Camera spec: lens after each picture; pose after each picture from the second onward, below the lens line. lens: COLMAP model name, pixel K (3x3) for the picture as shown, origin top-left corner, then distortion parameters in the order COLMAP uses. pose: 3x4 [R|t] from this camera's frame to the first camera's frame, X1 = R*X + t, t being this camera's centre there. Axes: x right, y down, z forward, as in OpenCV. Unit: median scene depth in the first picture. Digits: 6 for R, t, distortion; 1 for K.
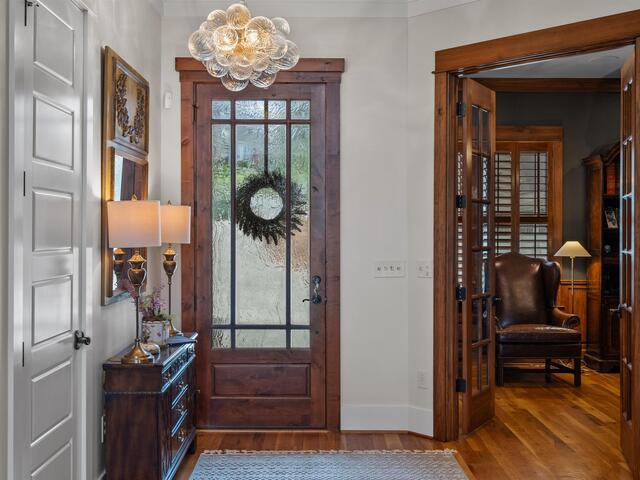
lens RADIAL K [[705.3, 0, 316.0], [0, 705.3, 238.9], [0, 0, 1]] dist [0.004305, 0.000000]
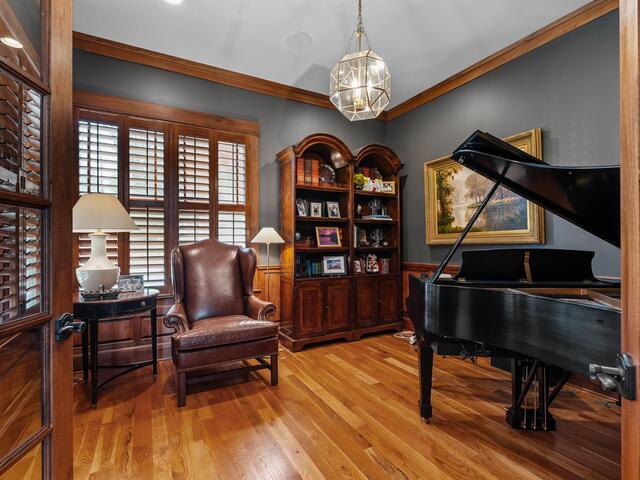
lens RADIAL K [[316.1, 0, 319.1], [0, 316.1, 240.7], [0, 0, 1]] dist [-0.000020, -0.000798]
pose [[0.873096, -0.003309, 0.487537, 0.200852], [0.005298, 0.999982, -0.002703, 0.023383], [-0.487519, 0.004943, 0.873098, 0.553516]]
